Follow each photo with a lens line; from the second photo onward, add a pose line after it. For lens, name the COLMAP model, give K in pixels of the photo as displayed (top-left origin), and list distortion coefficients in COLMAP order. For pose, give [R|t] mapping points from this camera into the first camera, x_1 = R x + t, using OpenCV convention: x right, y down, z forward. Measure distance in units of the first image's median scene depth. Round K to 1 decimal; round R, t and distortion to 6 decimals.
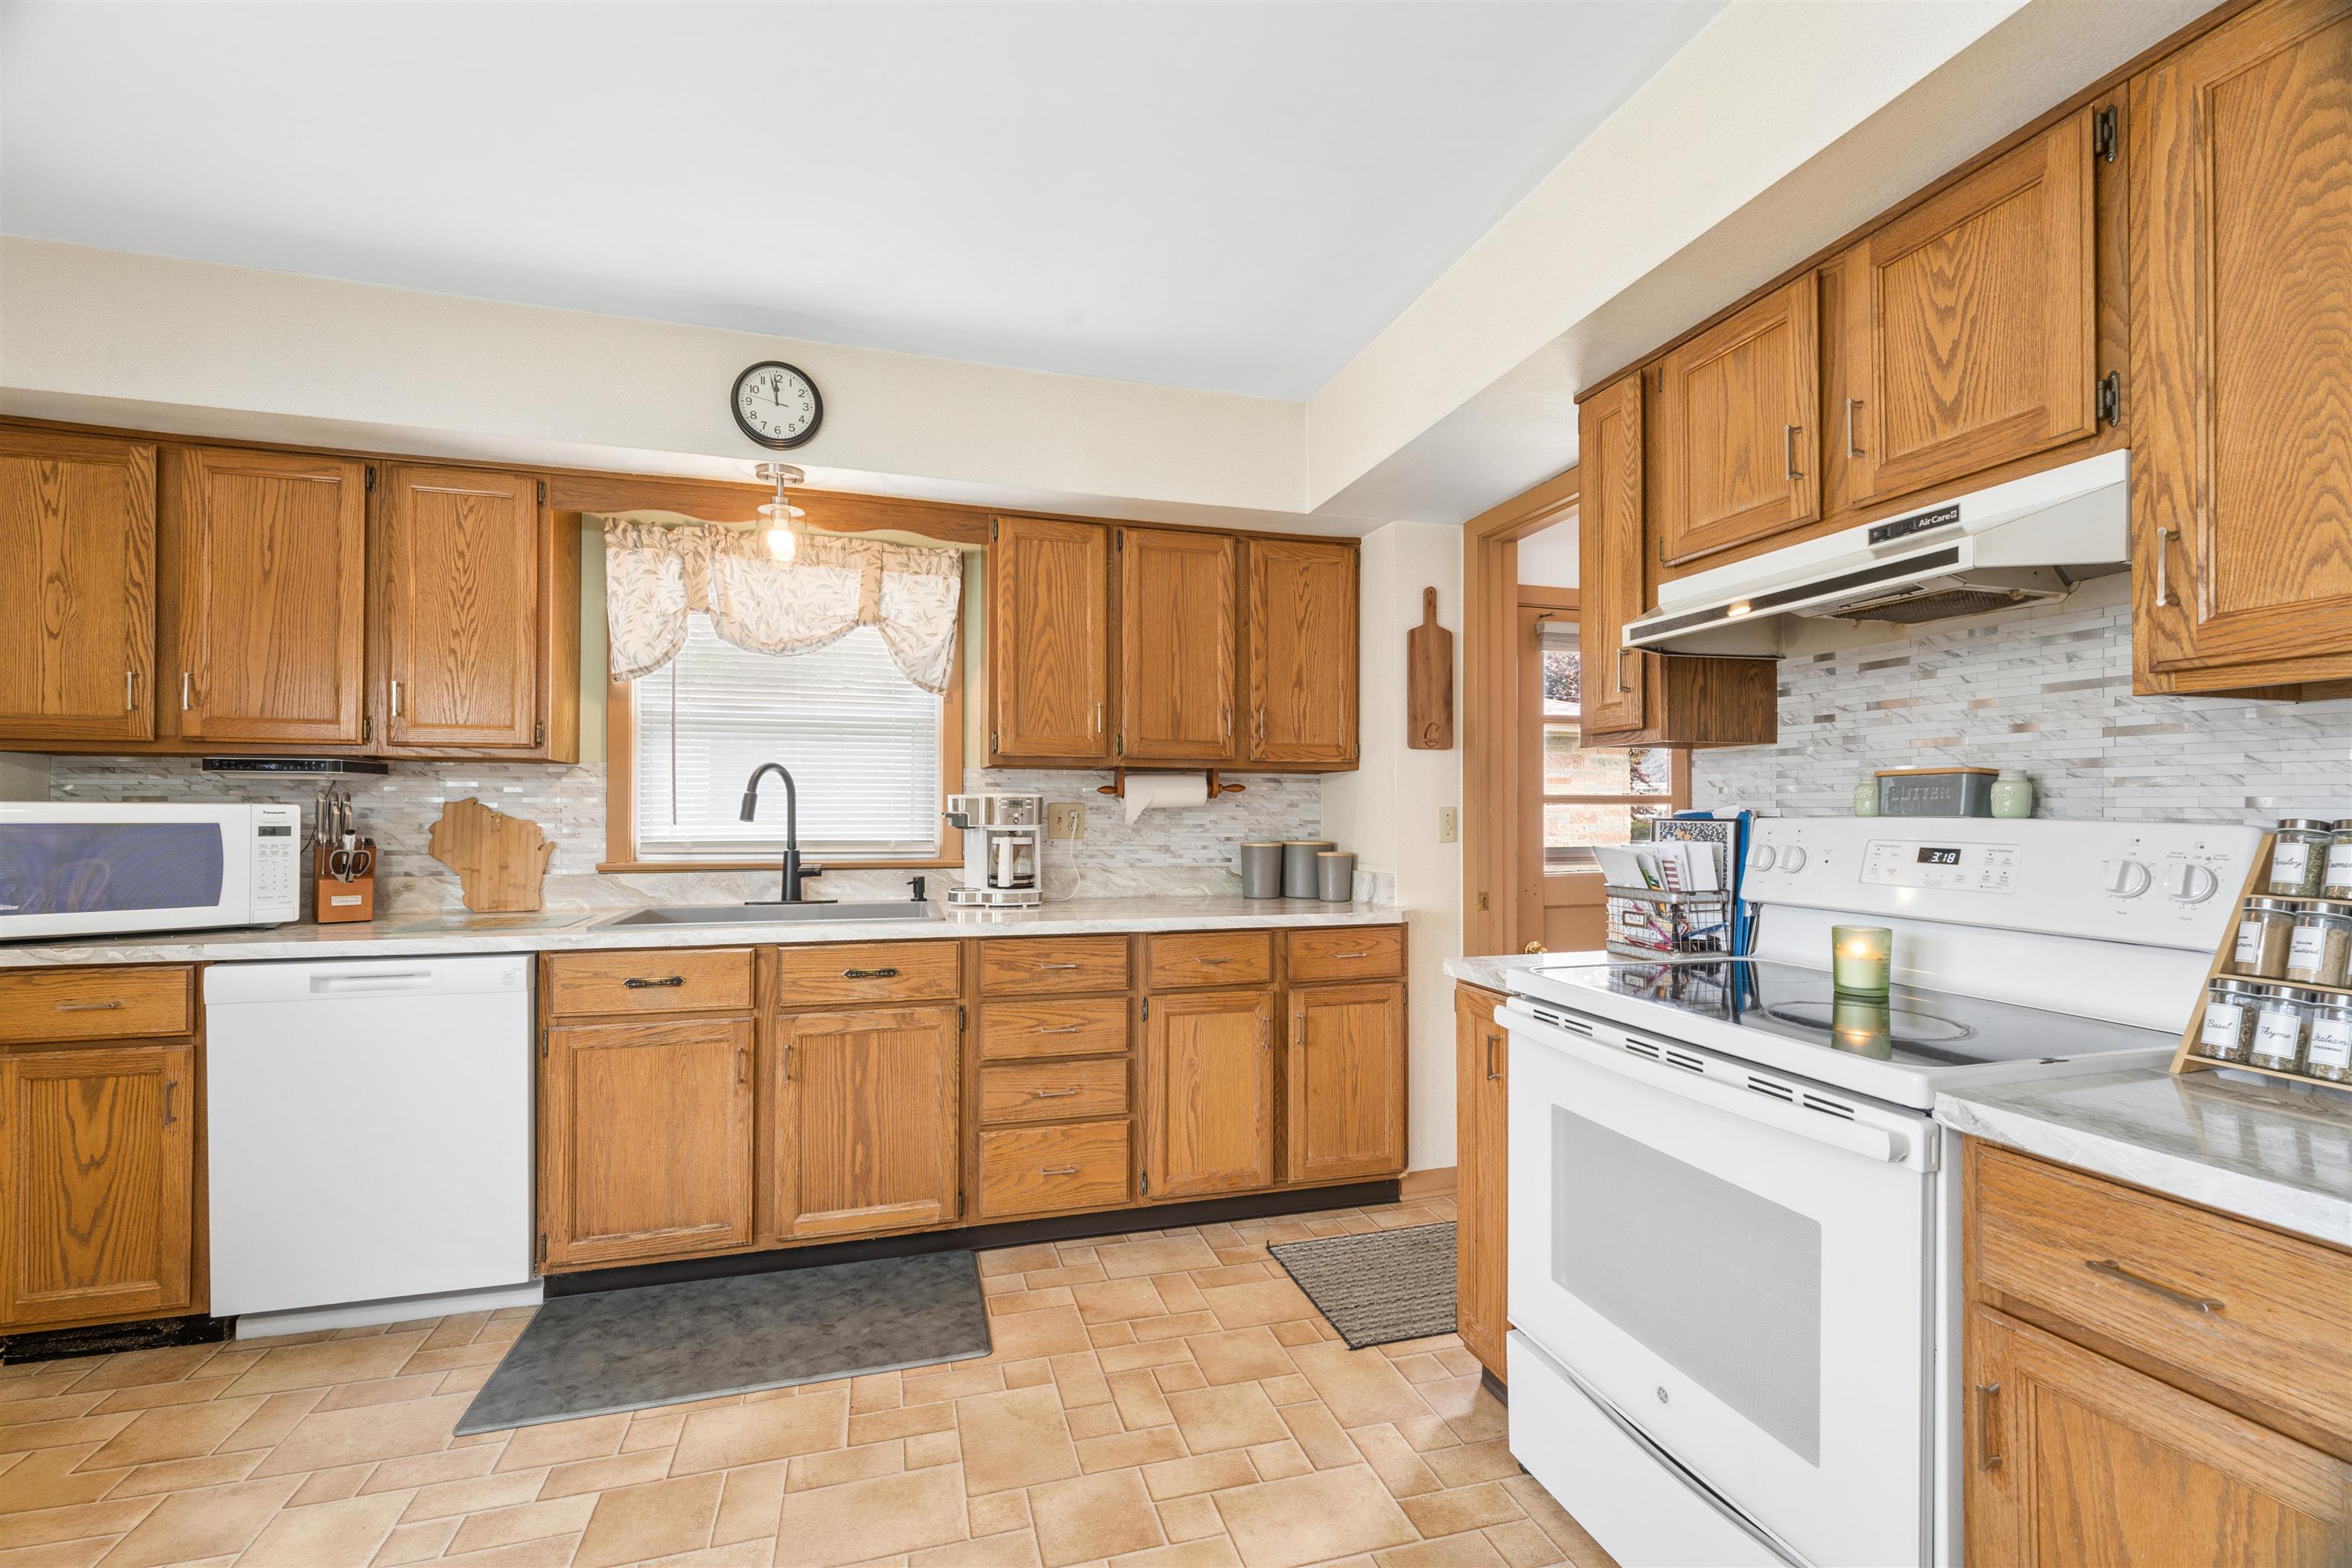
lens RADIAL K [[980.3, 0, 1177.7], [0, 980.3, 806.1], [0, 0, 1]] dist [-0.000218, -0.001653]
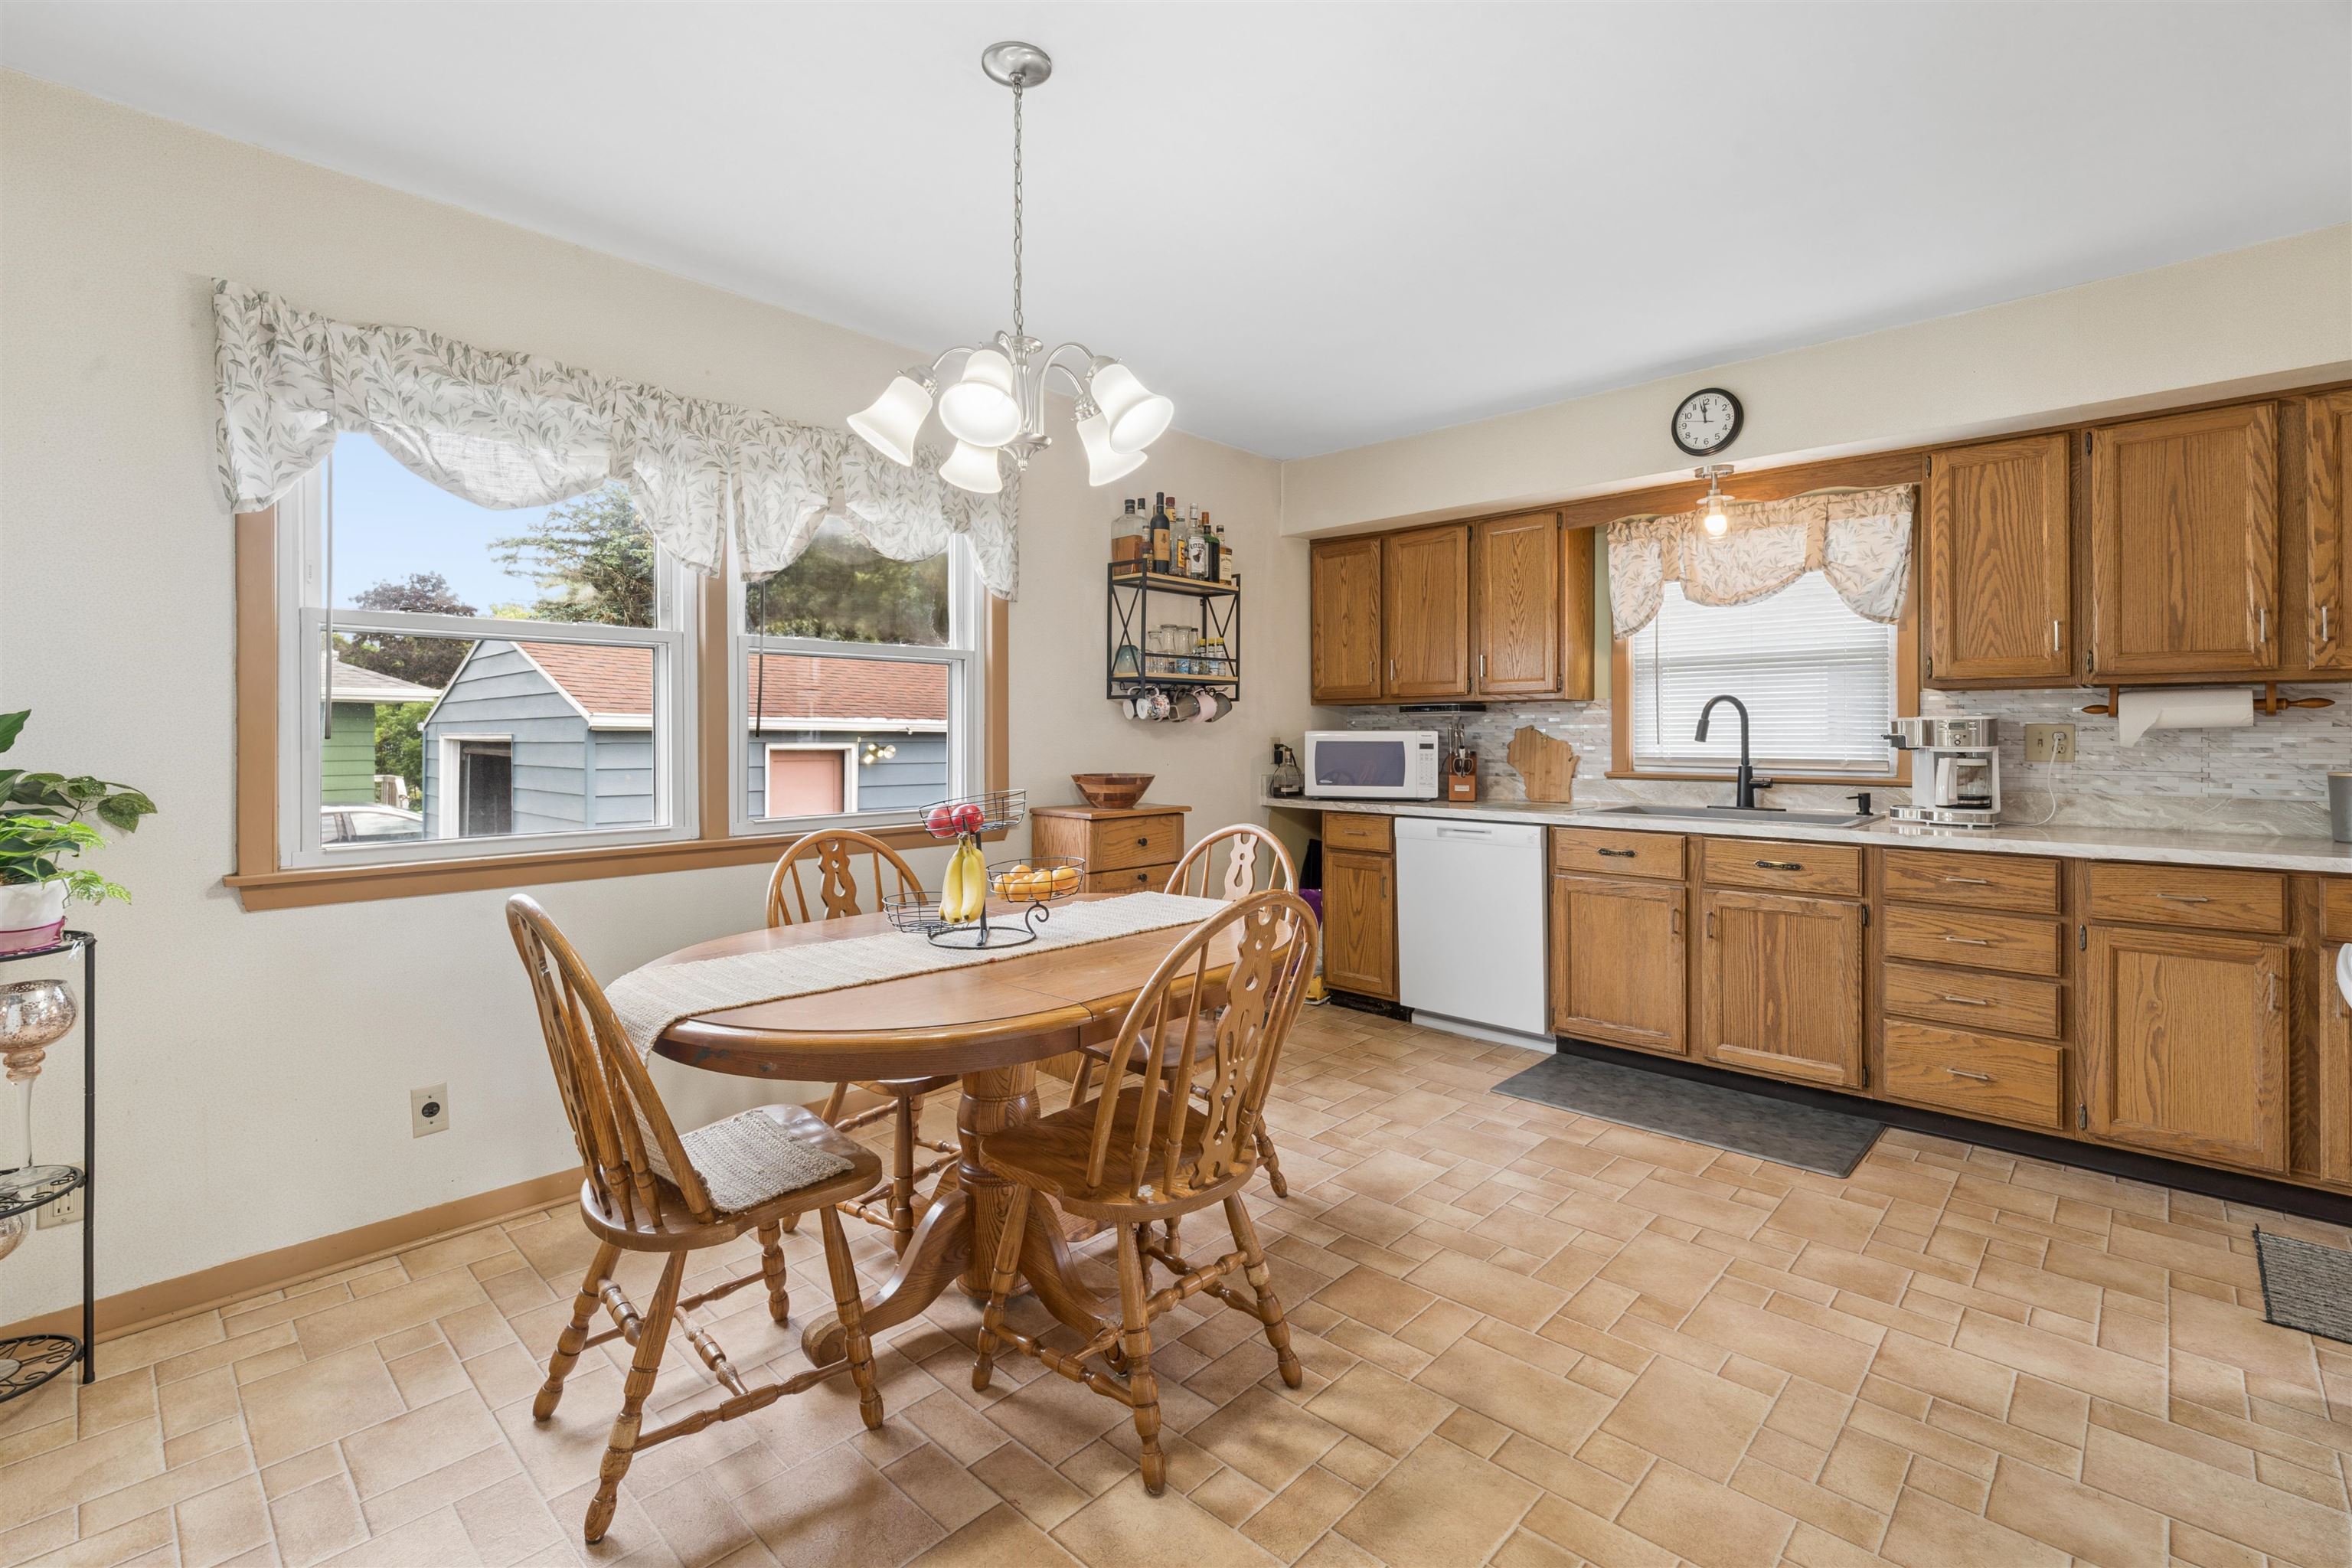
lens RADIAL K [[1045.5, 0, 1176.7], [0, 1045.5, 732.0], [0, 0, 1]] dist [0.000032, -0.000236]
pose [[0.503564, -0.004189, -0.863948, 0.417282], [0.009851, 0.999951, 0.000894, -0.005518], [0.863902, -0.008961, 0.503580, -0.296875]]
